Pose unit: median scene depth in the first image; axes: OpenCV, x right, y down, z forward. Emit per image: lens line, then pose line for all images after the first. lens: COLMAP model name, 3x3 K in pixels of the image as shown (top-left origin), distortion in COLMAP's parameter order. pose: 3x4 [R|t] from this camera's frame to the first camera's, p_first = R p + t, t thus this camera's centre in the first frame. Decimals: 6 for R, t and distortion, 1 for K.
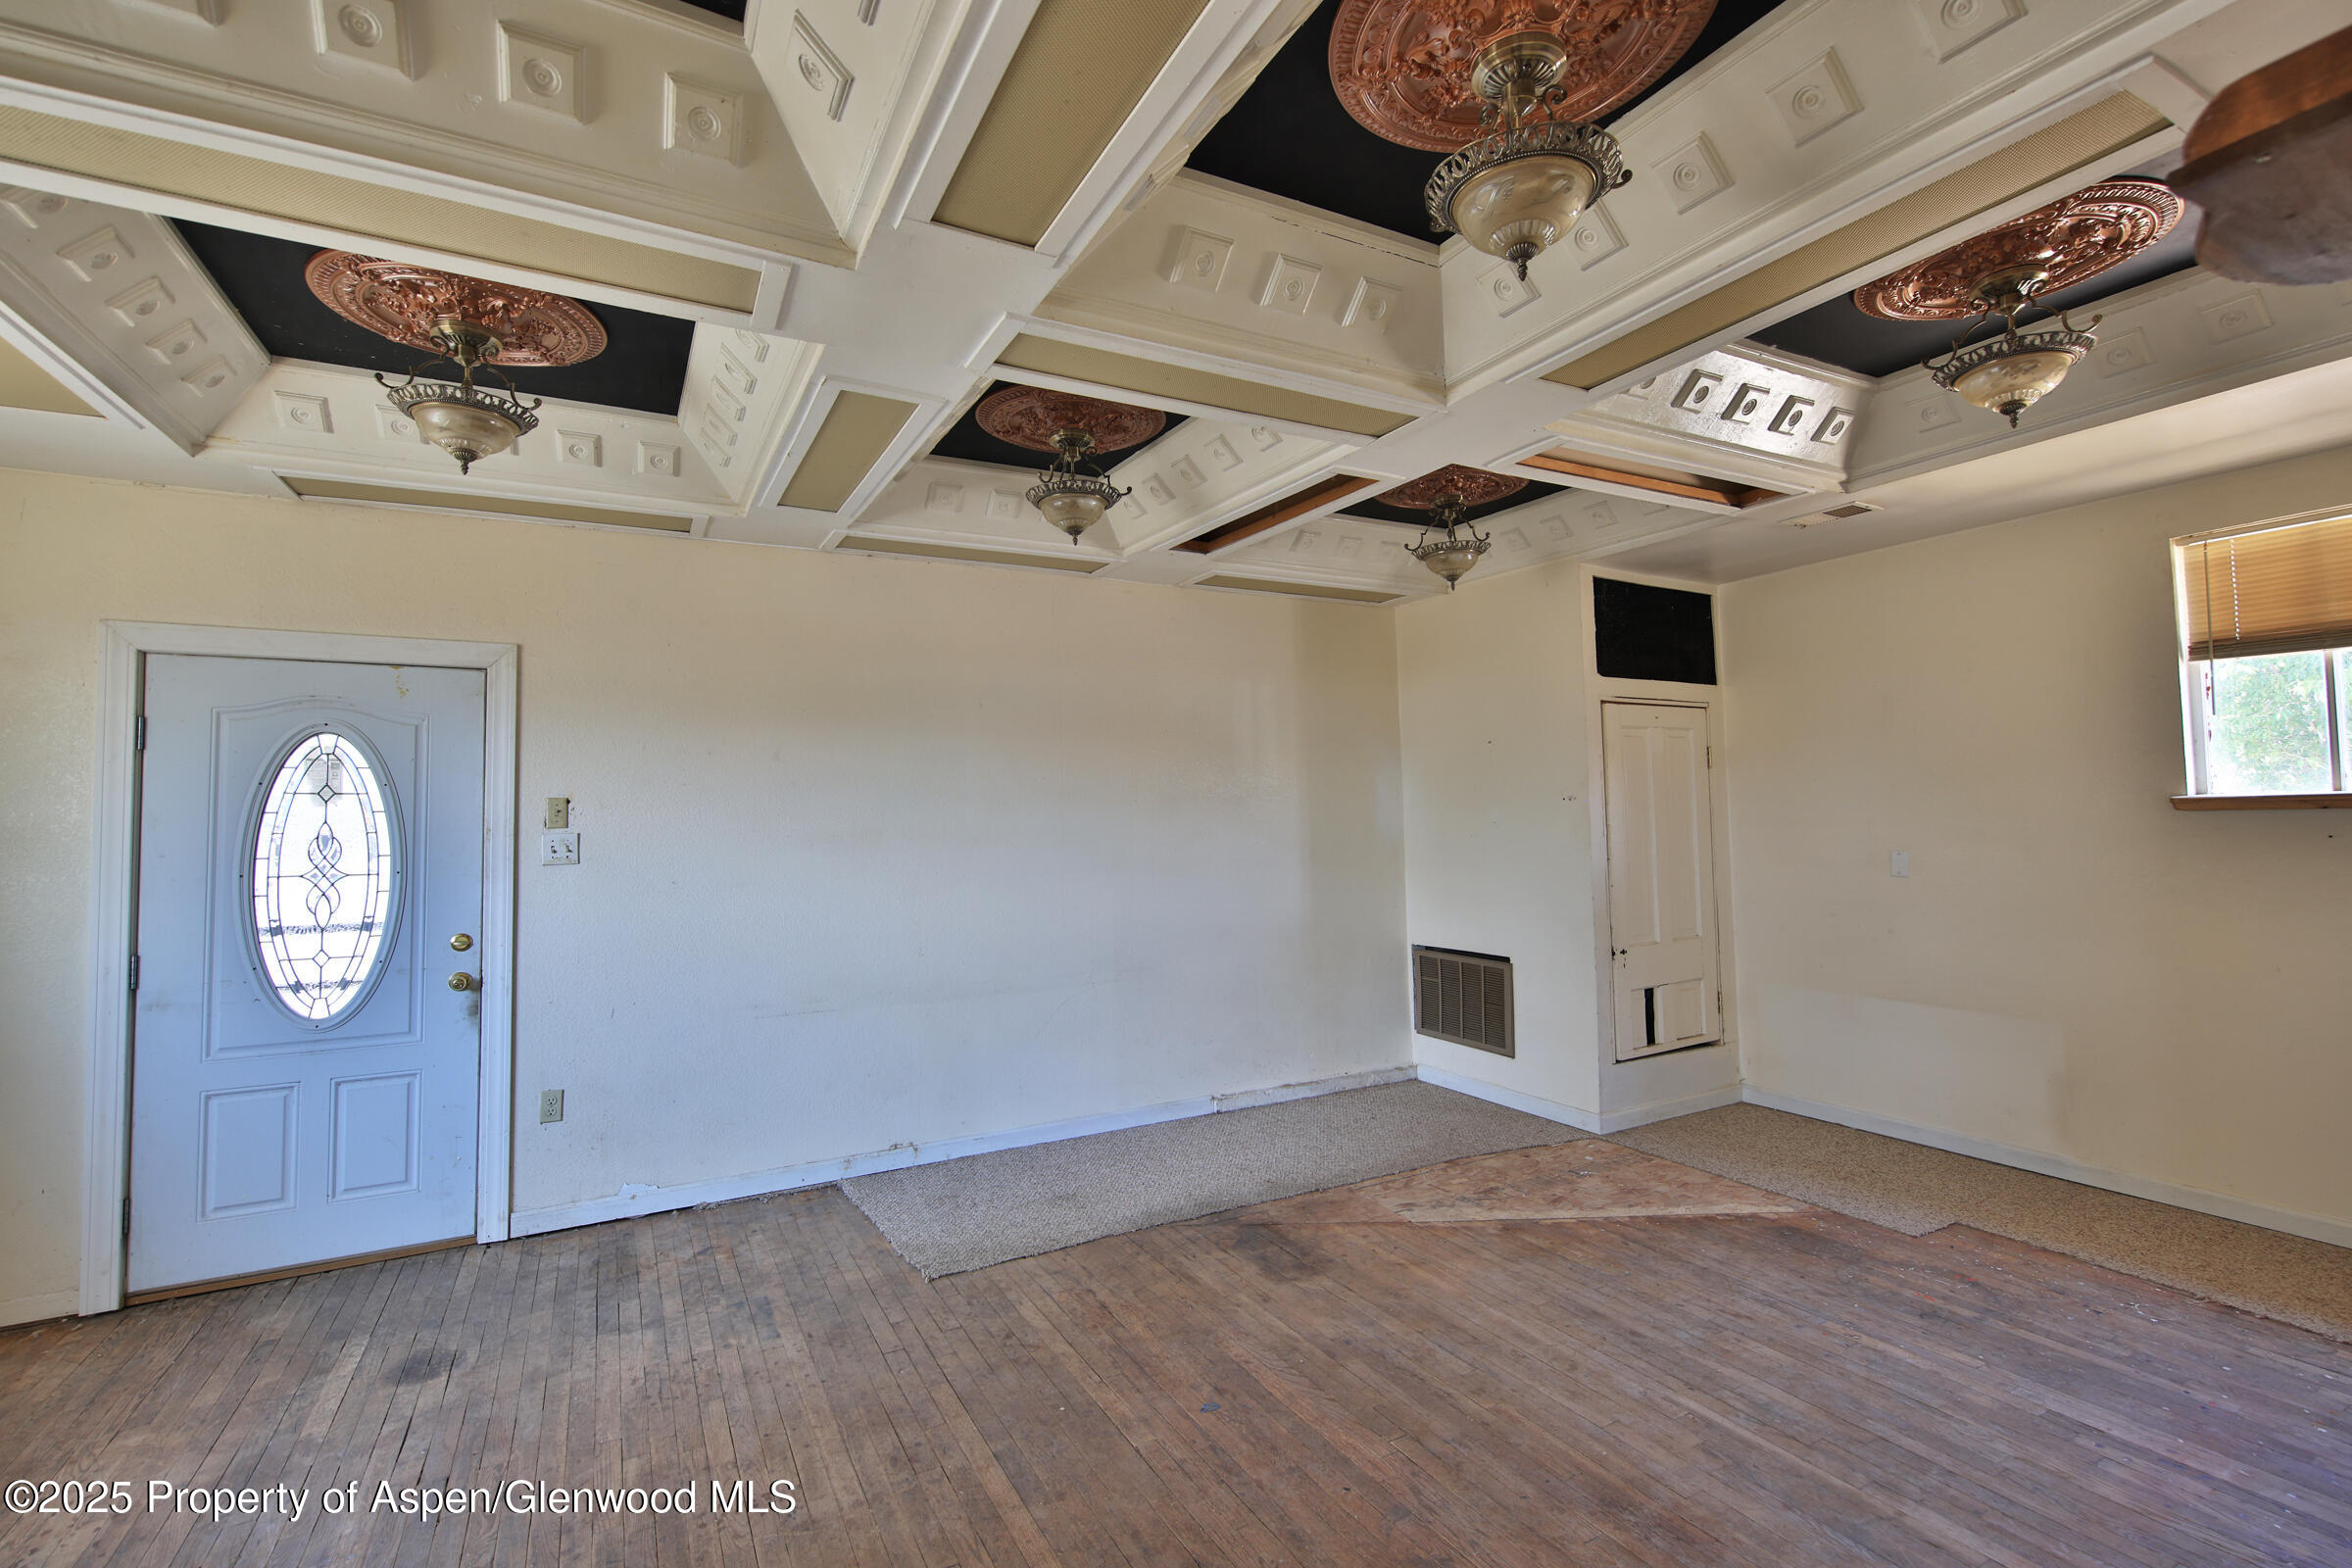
lens RADIAL K [[1055.6, 0, 1191.8], [0, 1055.6, 771.6], [0, 0, 1]] dist [0.004915, -0.000832]
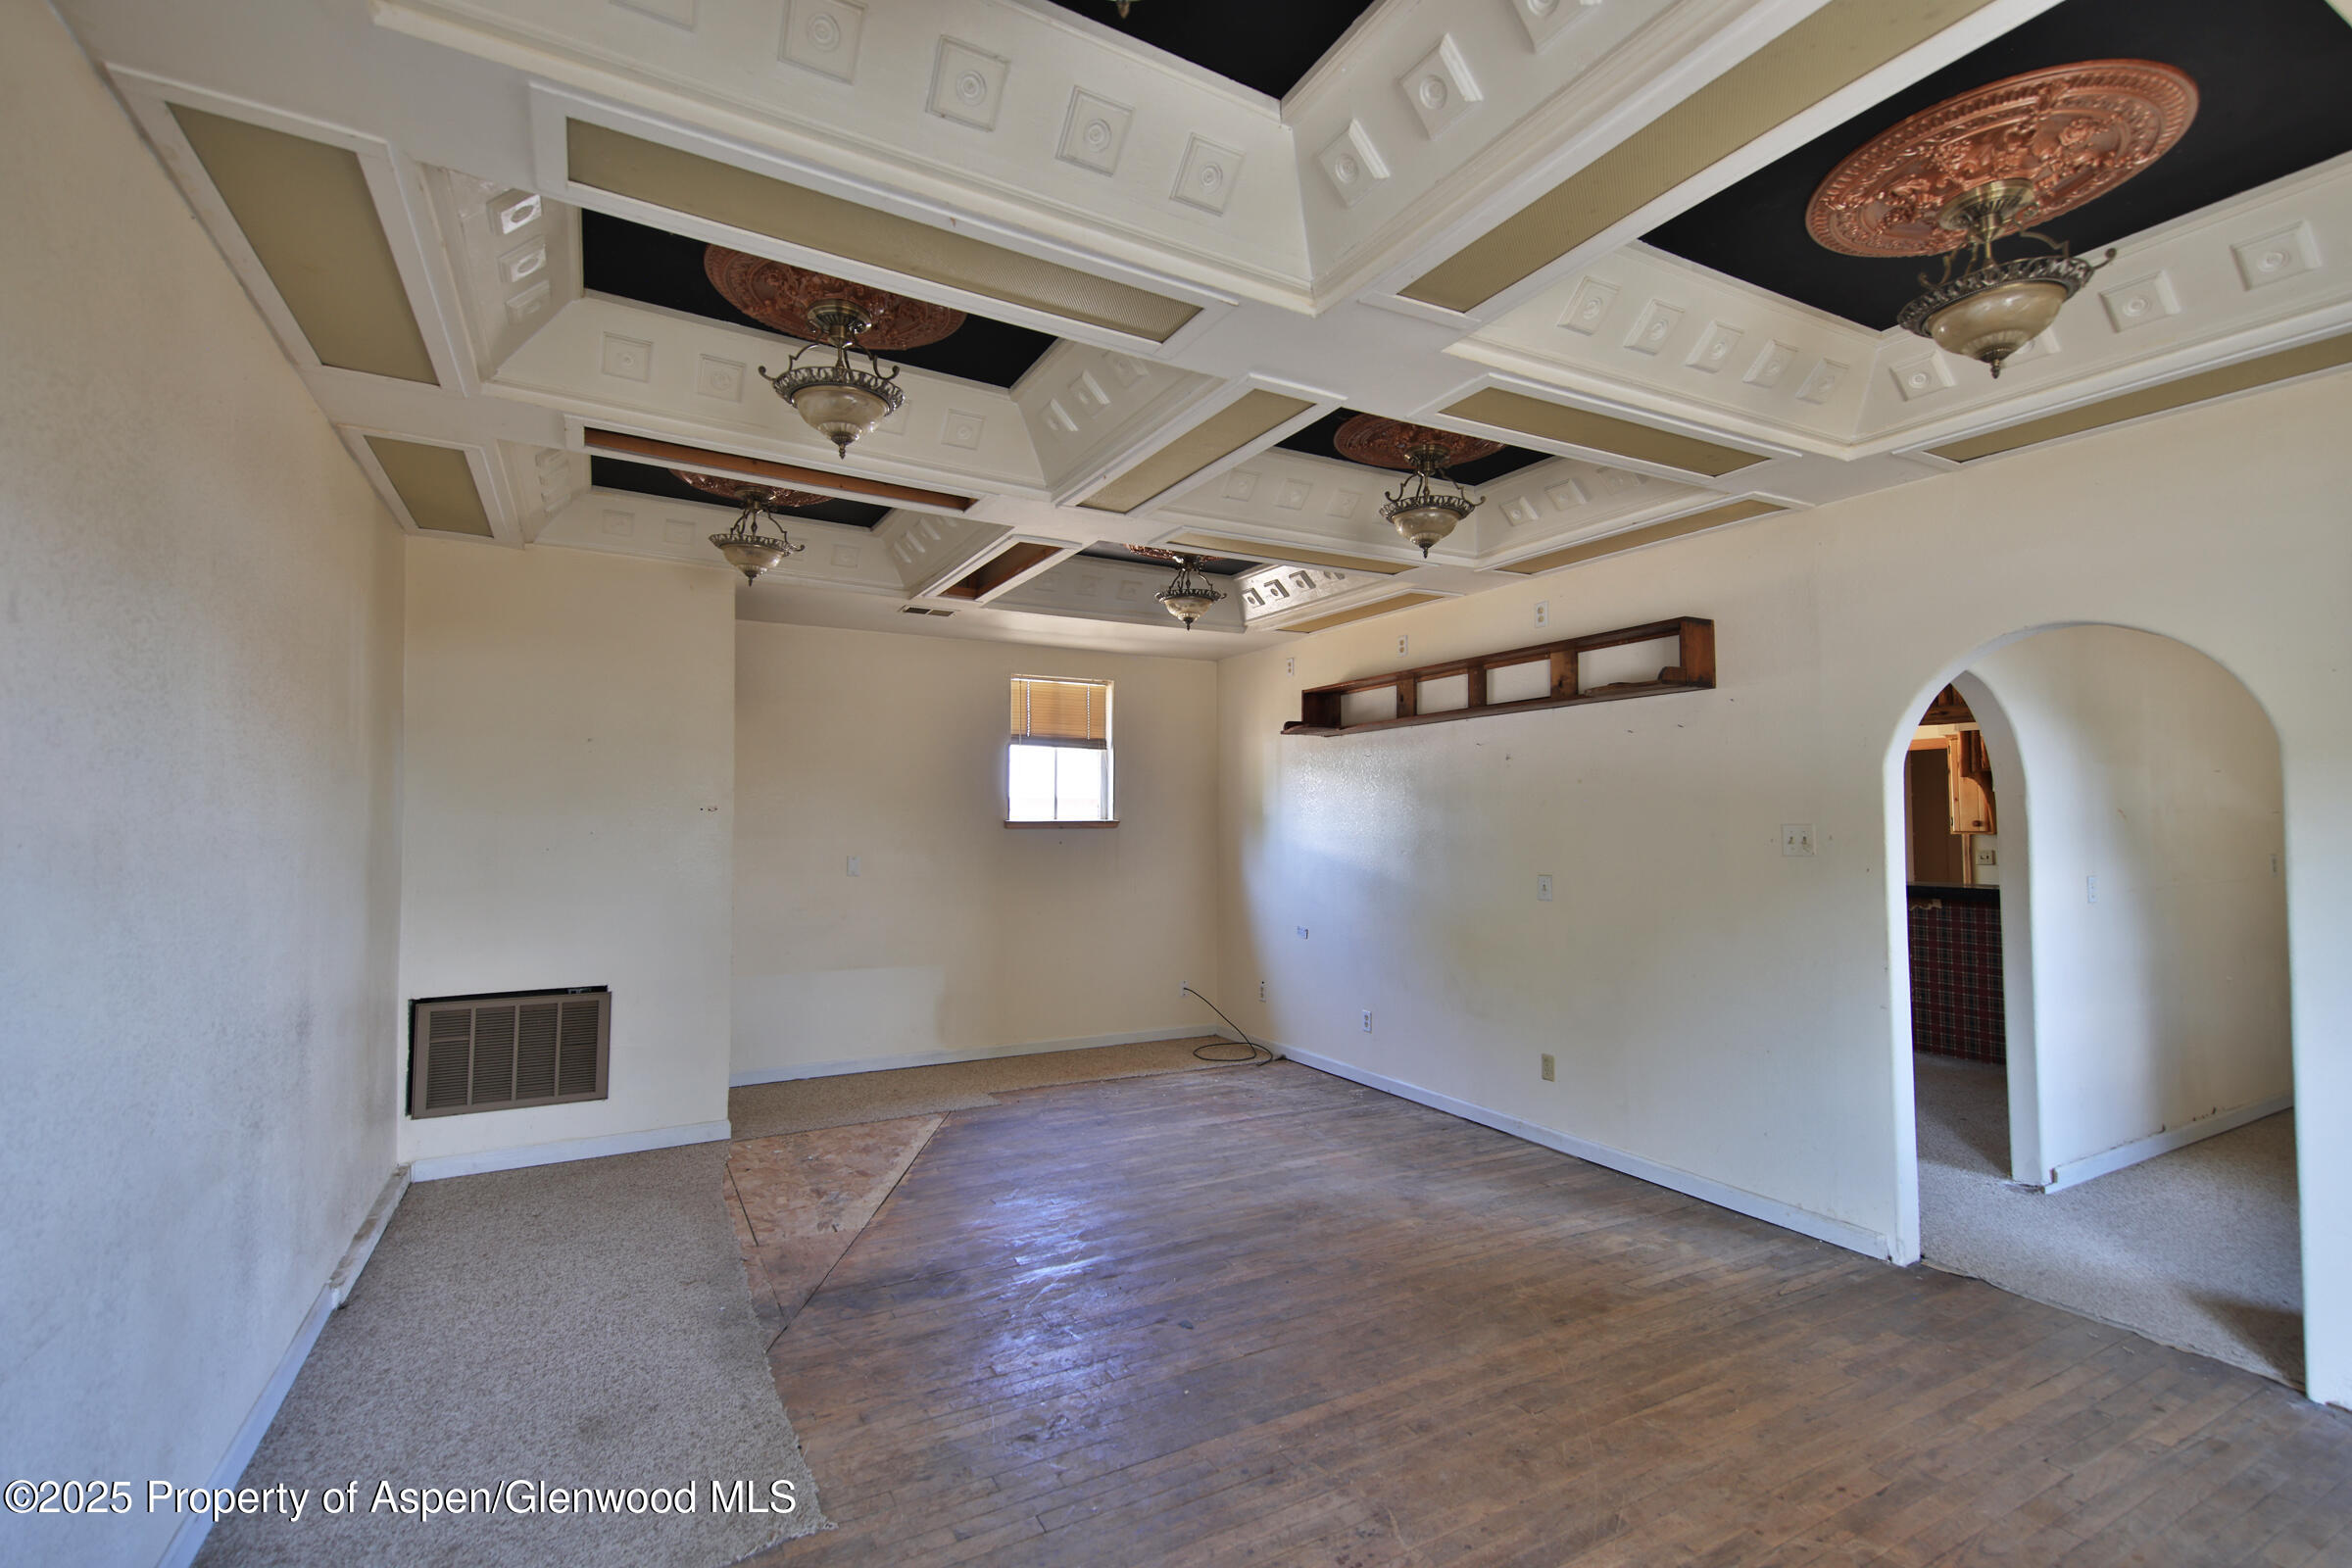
lens RADIAL K [[1055.6, 0, 1194.0], [0, 1055.6, 784.5], [0, 0, 1]] dist [0.004915, -0.000832]
pose [[-0.009811, 0.054694, 0.998455, -0.829557], [-0.043859, 0.997519, -0.055074, 0.047278], [-0.998990, -0.044332, -0.007388, 0.718618]]
